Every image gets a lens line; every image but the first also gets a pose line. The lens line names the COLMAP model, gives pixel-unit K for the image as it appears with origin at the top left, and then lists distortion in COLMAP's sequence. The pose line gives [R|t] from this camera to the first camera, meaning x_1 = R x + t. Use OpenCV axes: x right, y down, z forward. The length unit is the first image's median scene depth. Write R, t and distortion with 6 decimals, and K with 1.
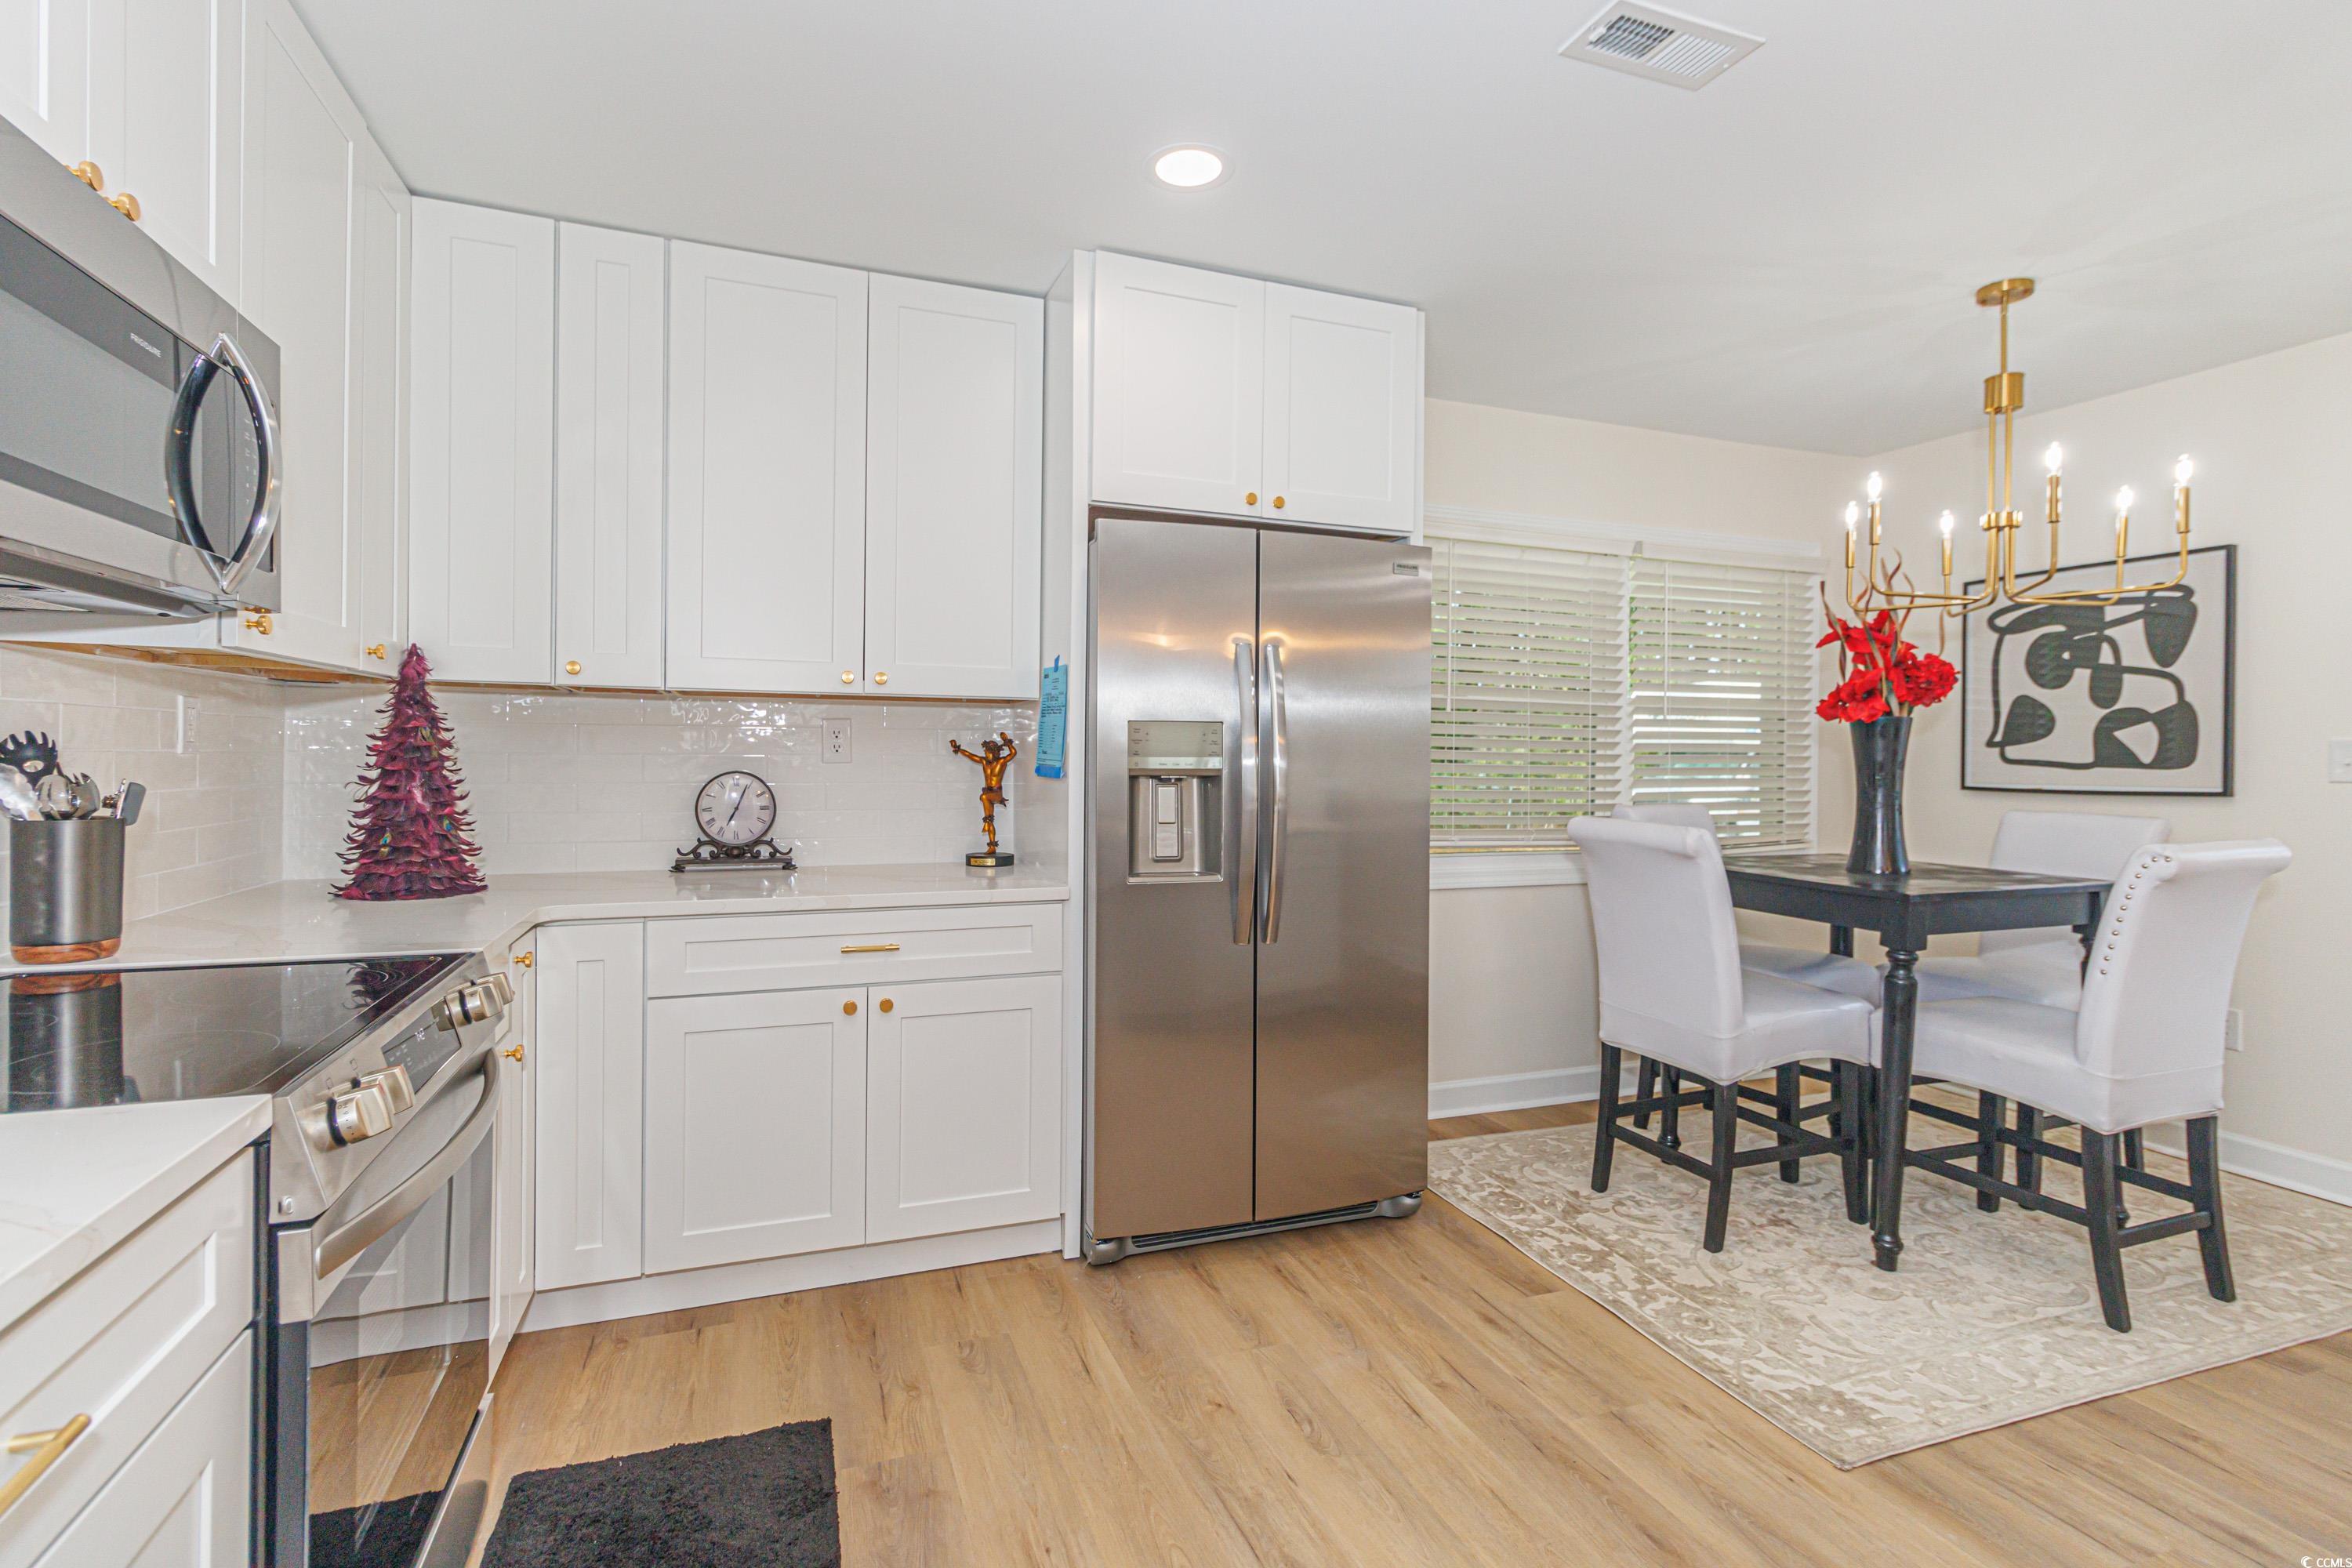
lens RADIAL K [[1077.2, 0, 1171.9], [0, 1077.2, 755.4], [0, 0, 1]] dist [0.010537, 0.000015]
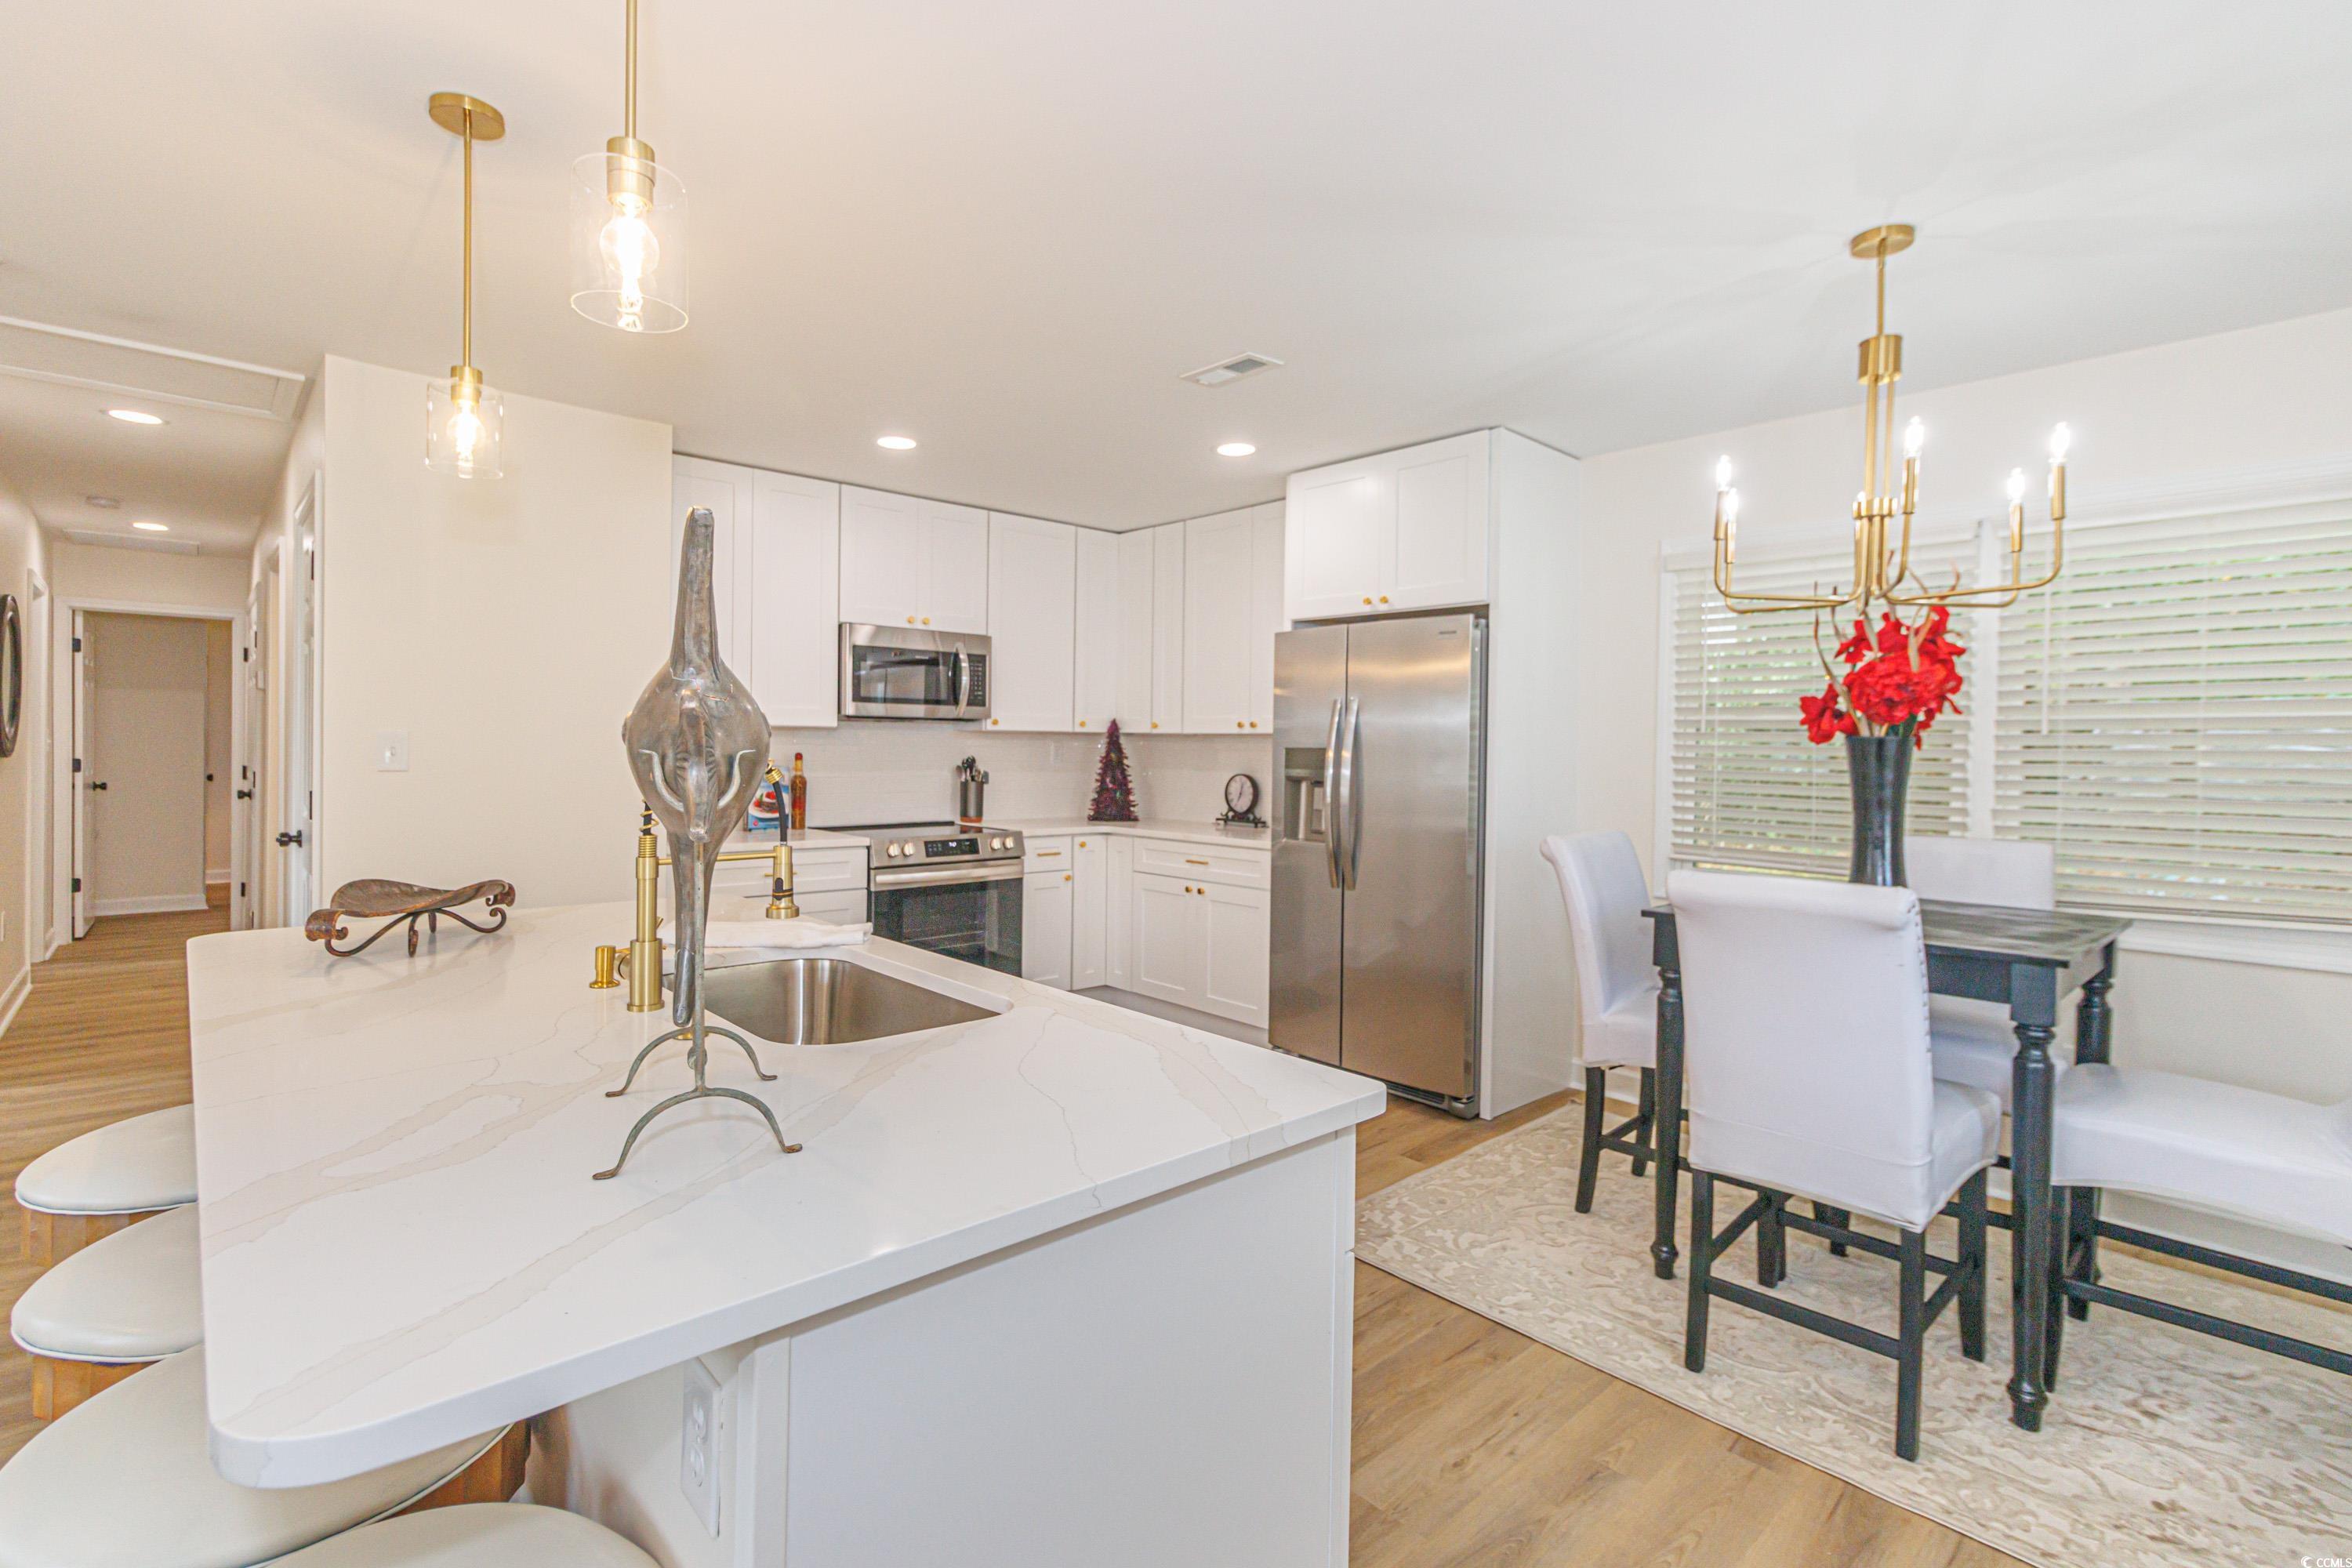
lens RADIAL K [[1098.5, 0, 1183.6], [0, 1098.5, 762.3], [0, 0, 1]] dist [0.001226, -0.000277]
pose [[0.378079, 0.007651, -0.925742, 1.119666], [-0.012046, 0.999922, 0.003344, -0.010184], [0.925695, 0.009887, 0.378142, 0.137979]]
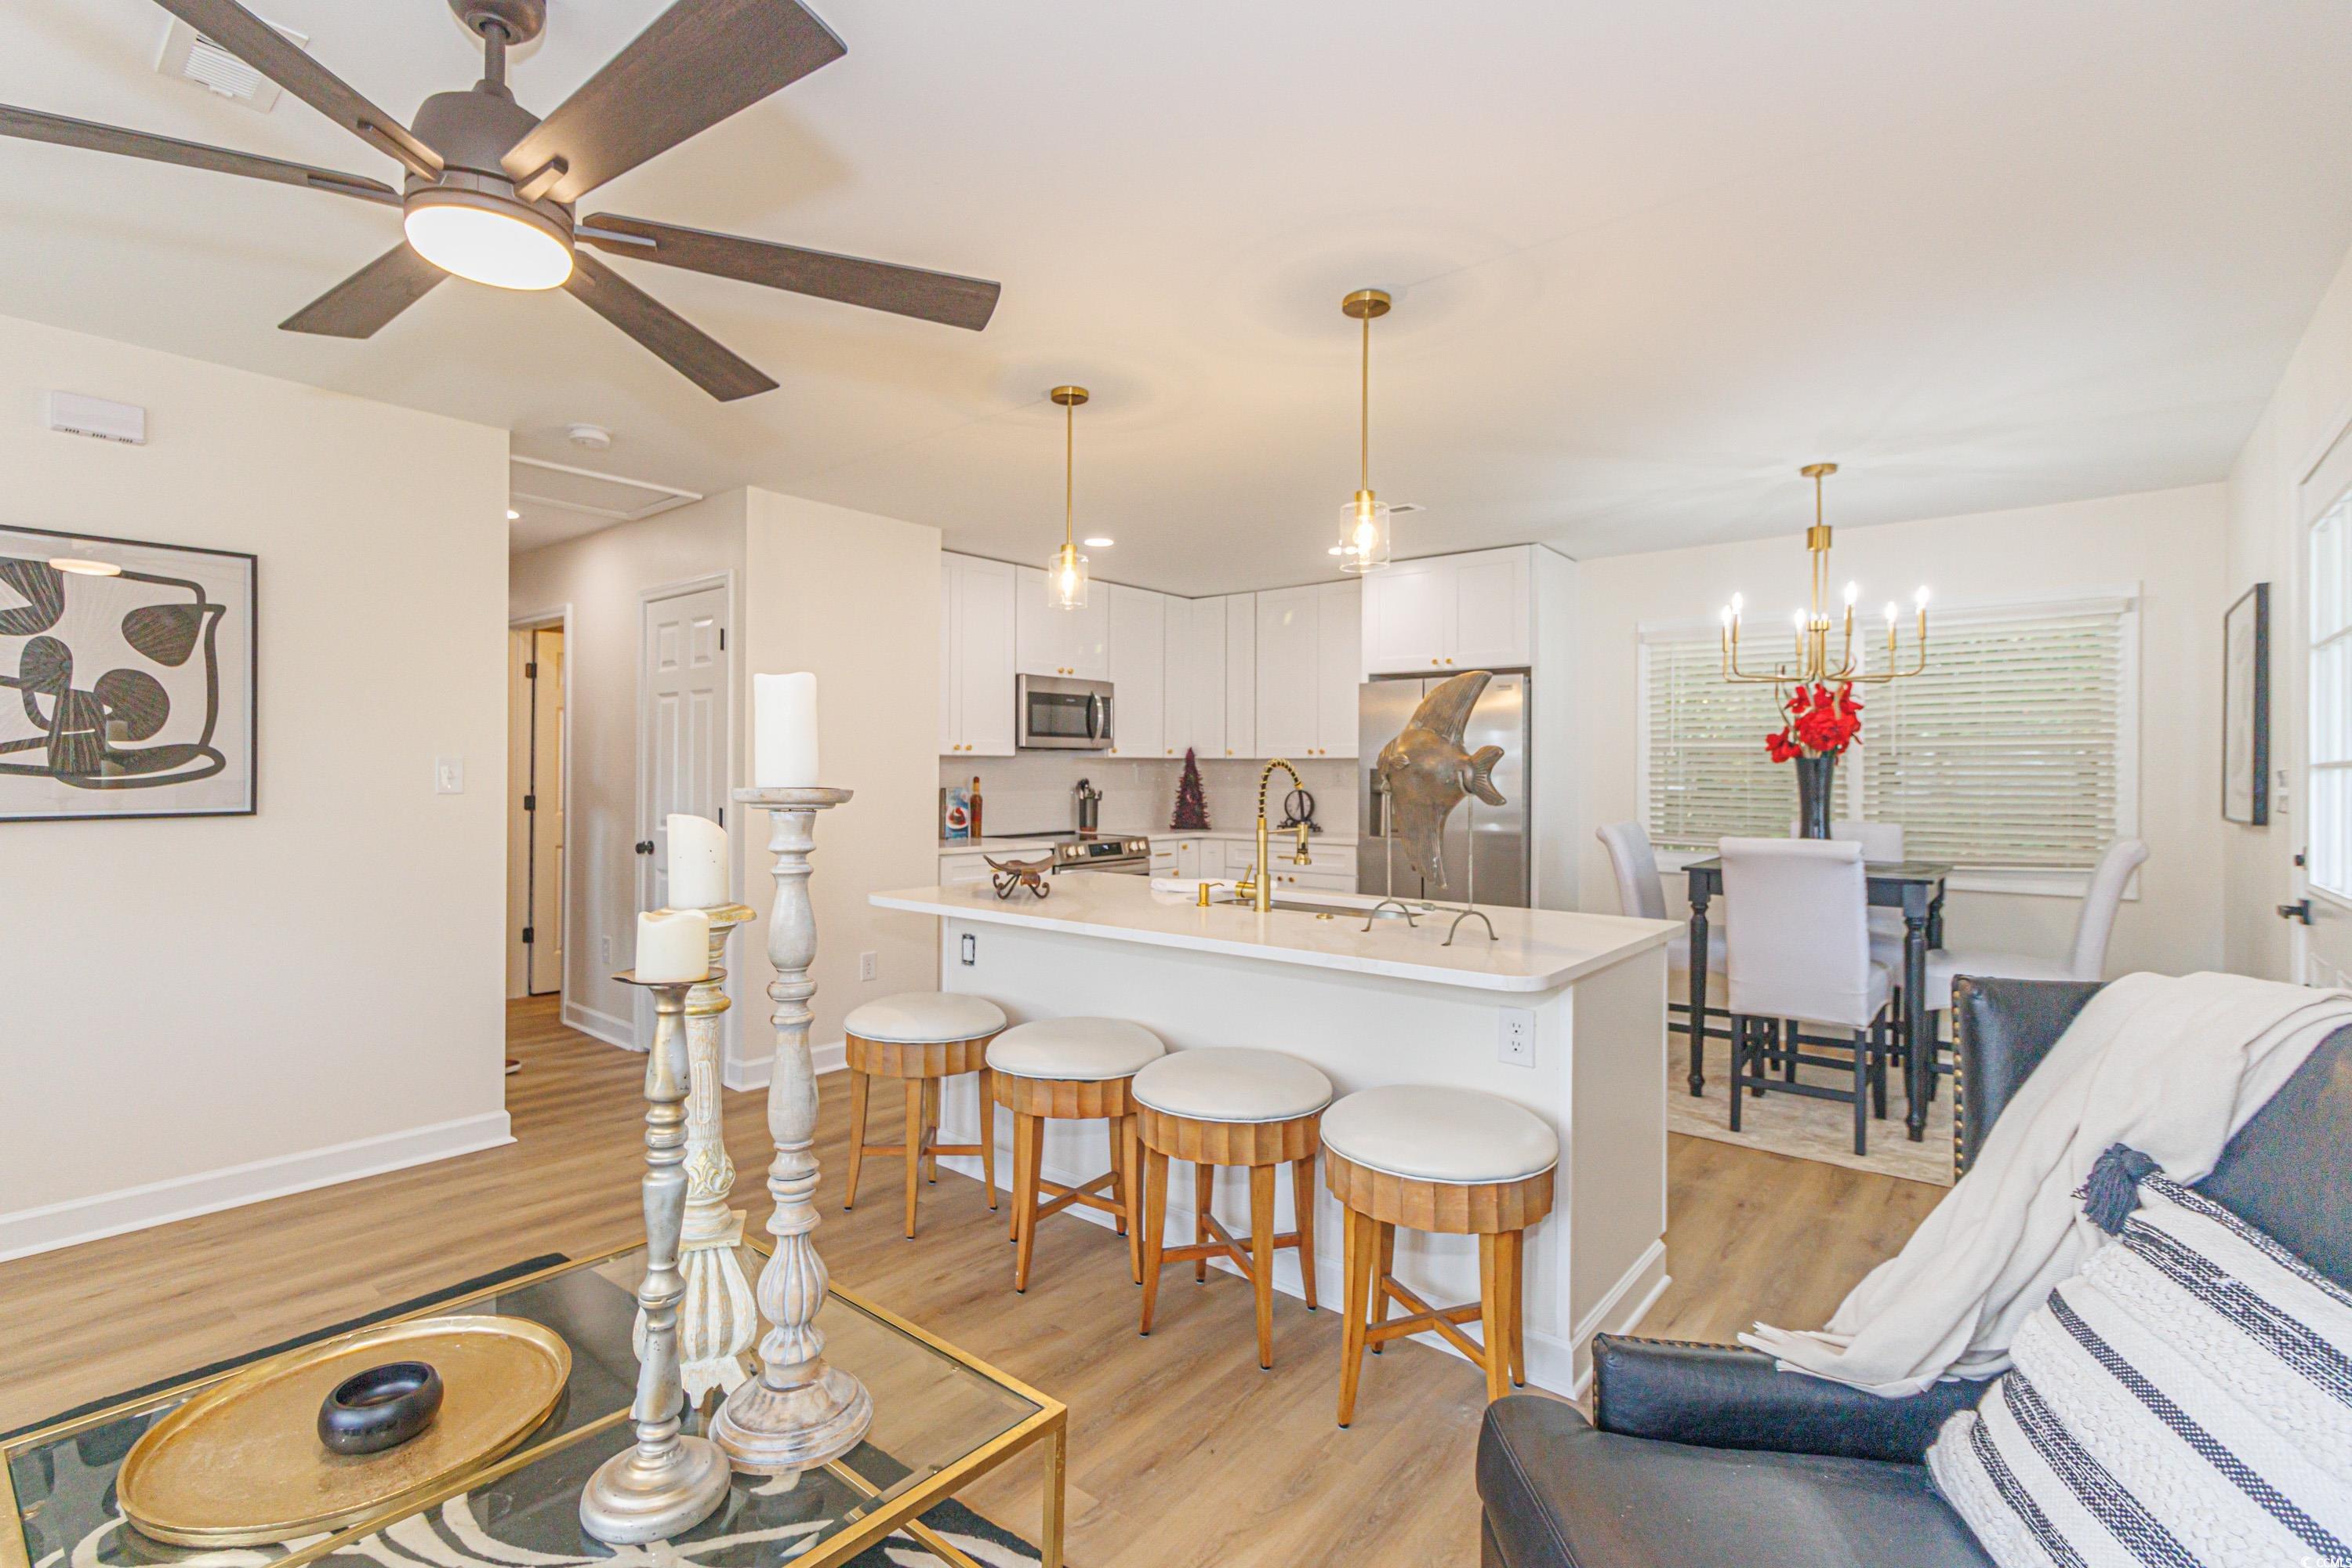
lens RADIAL K [[1101.6, 0, 1173.0], [0, 1101.6, 768.2], [0, 0, 1]] dist [-0.000876, 0.000004]
pose [[0.502093, -0.010601, -0.864749, 1.323122], [-0.000686, 0.999920, -0.012656, -0.003166], [0.864813, 0.006948, 0.502045, -0.409049]]
